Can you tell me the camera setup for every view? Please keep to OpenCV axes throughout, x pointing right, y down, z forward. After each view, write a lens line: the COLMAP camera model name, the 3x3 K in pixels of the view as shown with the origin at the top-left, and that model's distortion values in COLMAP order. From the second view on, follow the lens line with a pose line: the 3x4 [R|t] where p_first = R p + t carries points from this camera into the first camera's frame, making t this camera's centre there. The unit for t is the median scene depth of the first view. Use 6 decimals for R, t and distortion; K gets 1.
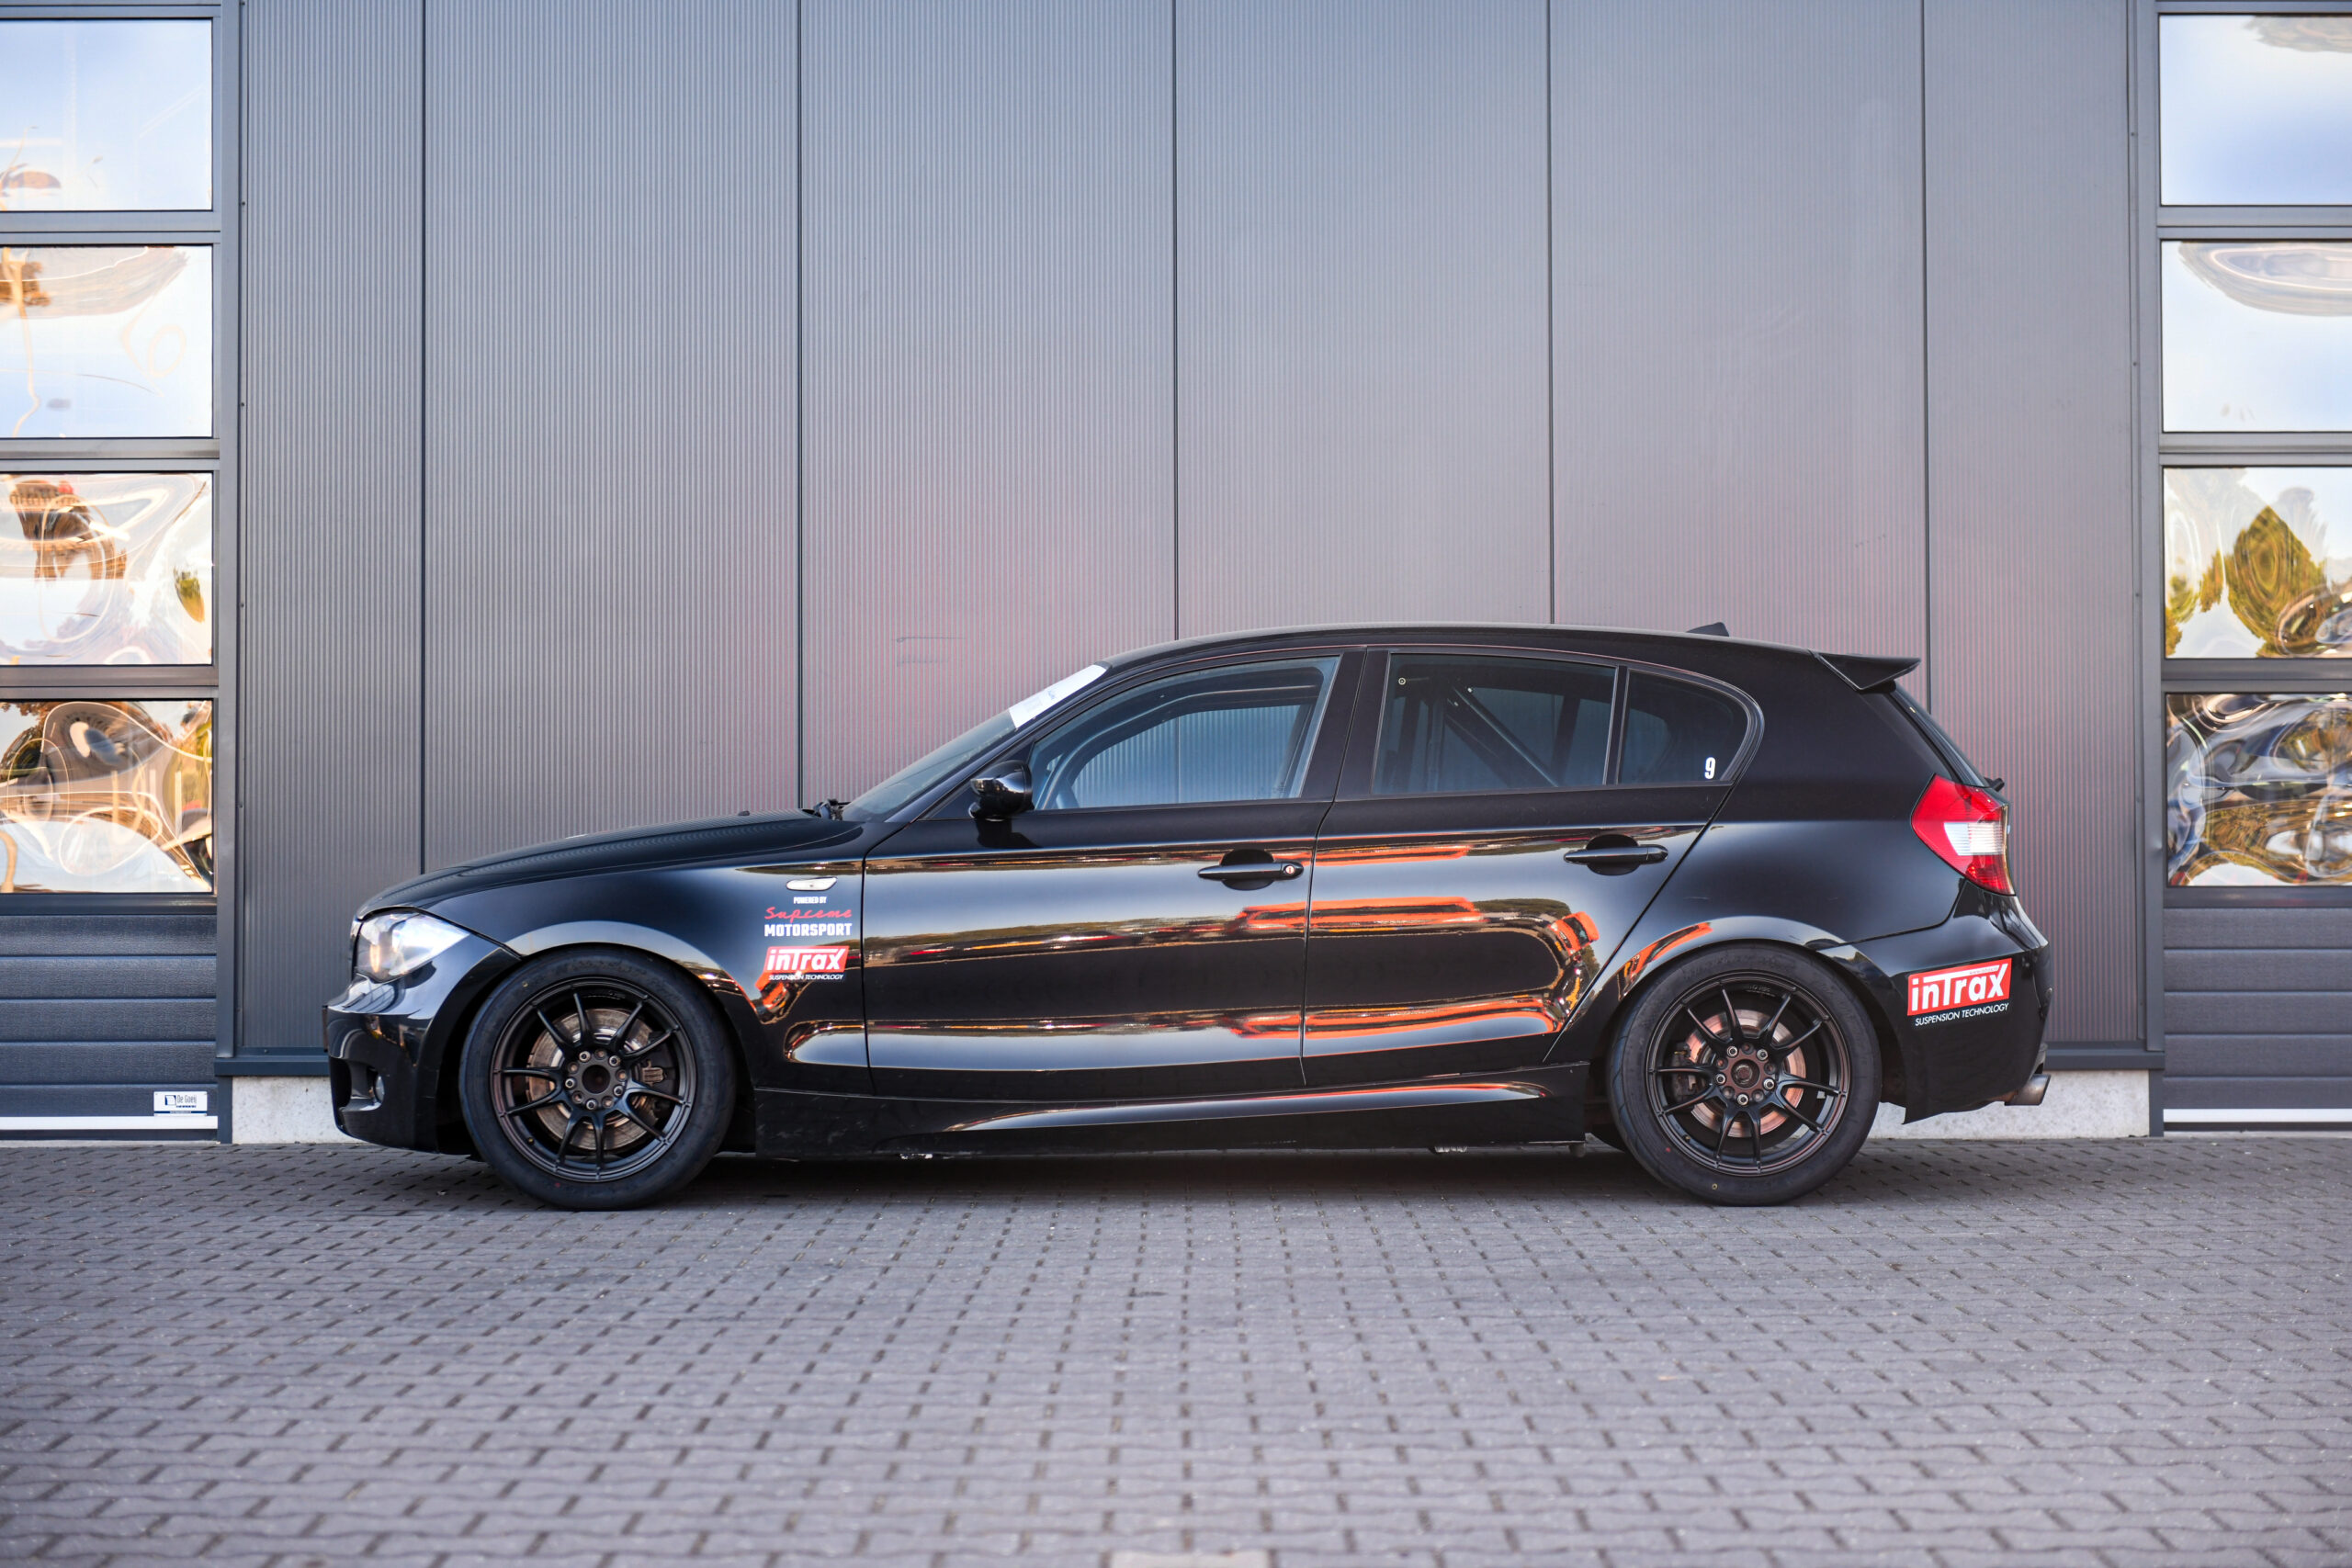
lens RADIAL K [[4754.7, 0, 1176.1], [0, 4754.7, 784.6], [0, 0, 1]] dist [-0.004904, 0.000000]
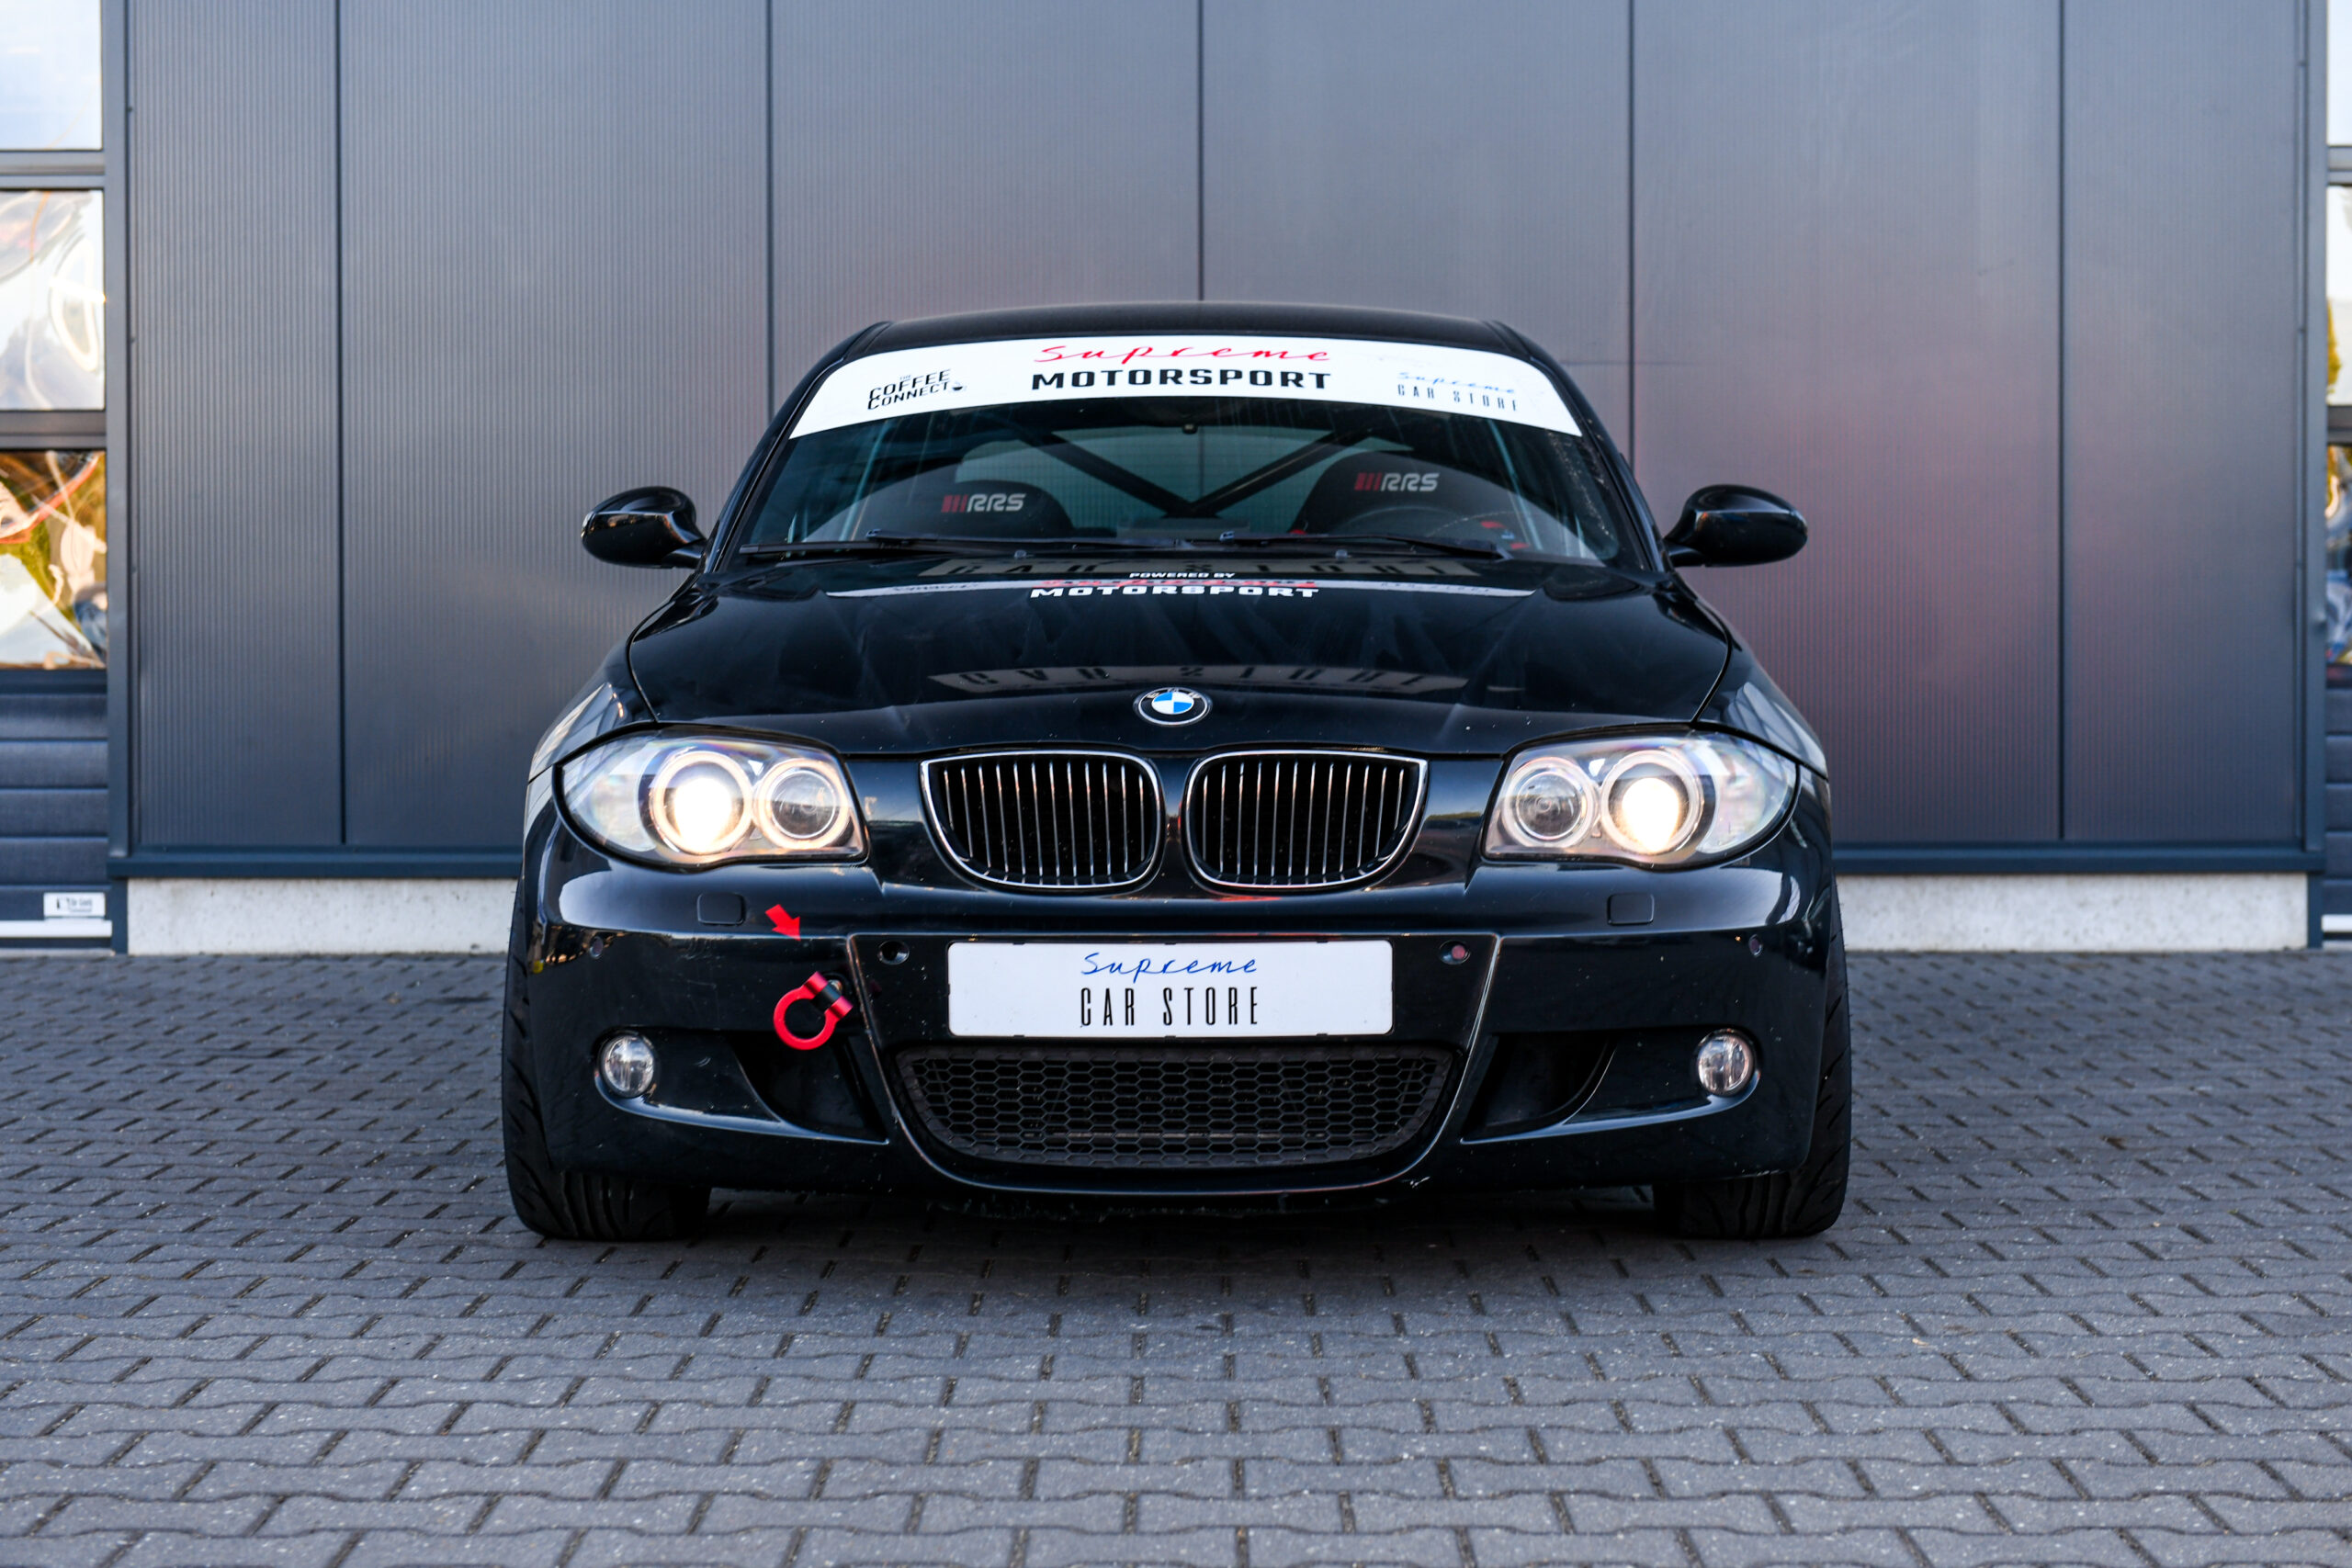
lens RADIAL K [[4206.9, 0, 1175.1], [0, 4206.9, 781.9], [0, 0, 1]] dist [0.066502, 0.000000]
pose [[0.999999, 0.000623, -0.001523, -0.003210], [-0.000547, 0.998784, 0.049289, 0.004959], [0.001552, -0.049288, 0.998783, 0.220164]]
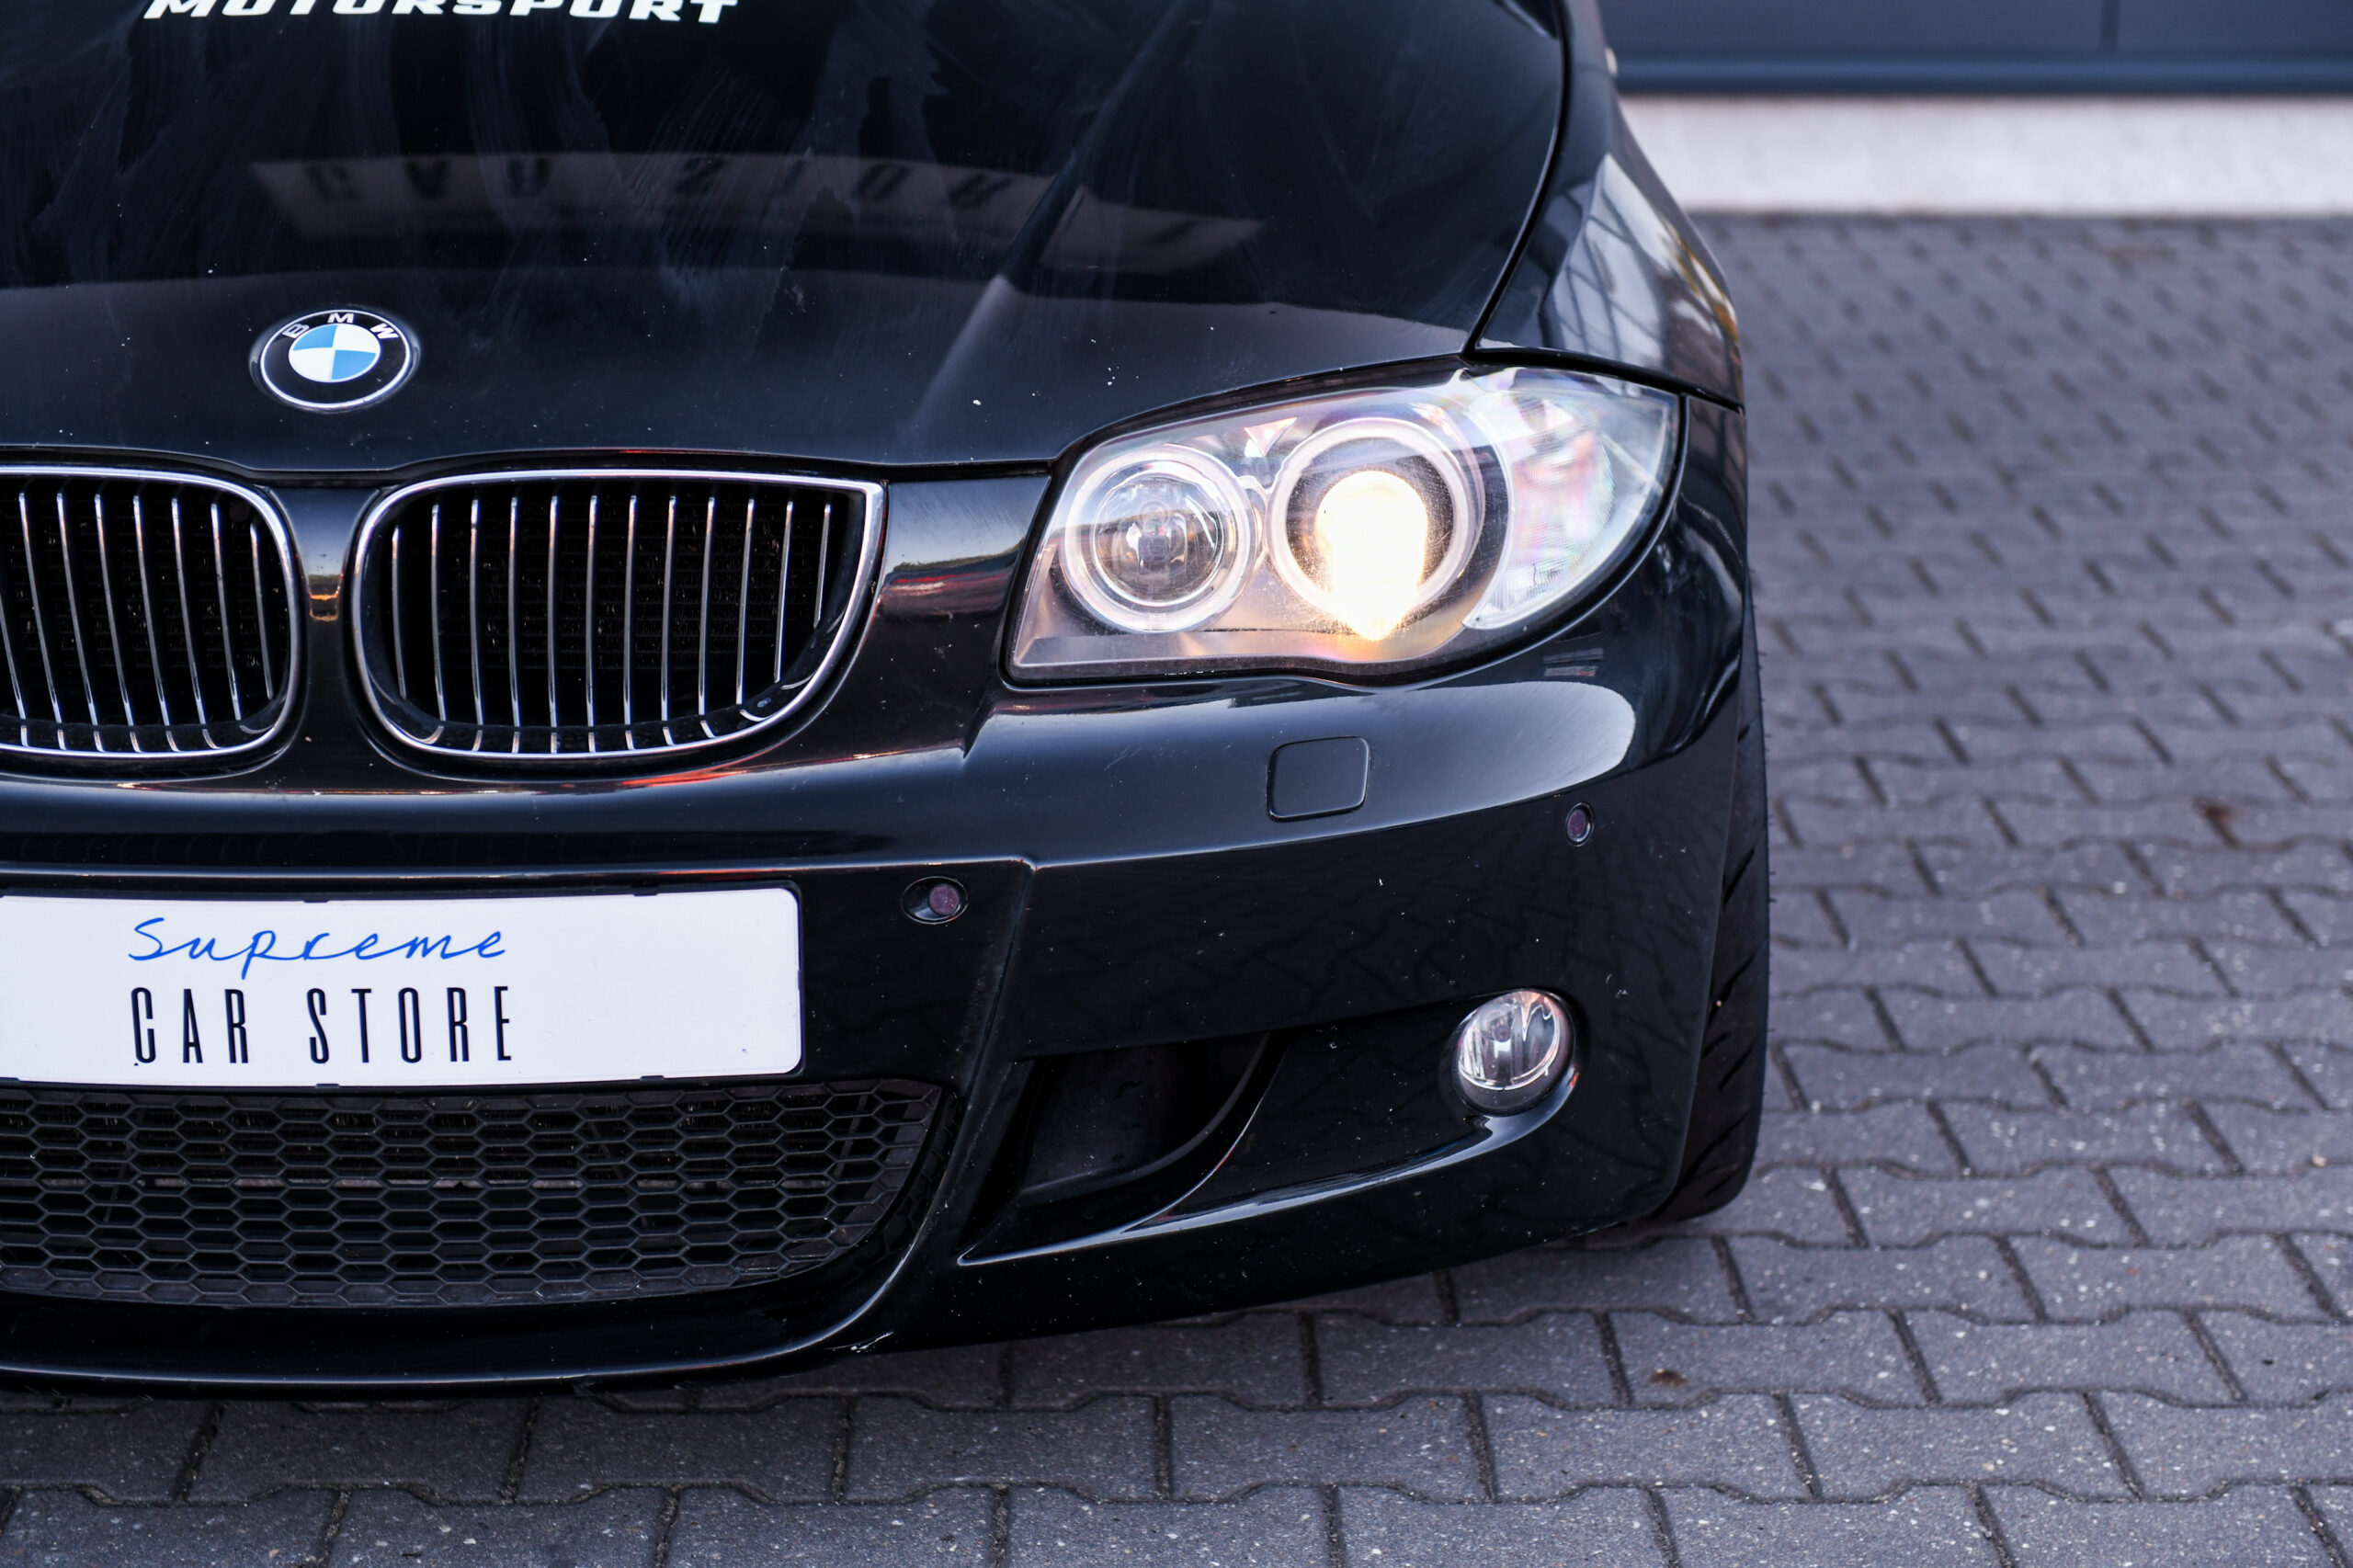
lens RADIAL K [[4757.1, 0, 1176.5], [0, 4757.1, 783.7], [0, 0, 1]] dist [-0.004904, 0.000000]
pose [[0.999584, 0.001647, 0.028806, 0.024219], [-0.009536, 0.961120, 0.275966, -0.020102], [-0.027232, -0.276125, 0.960736, 0.395534]]
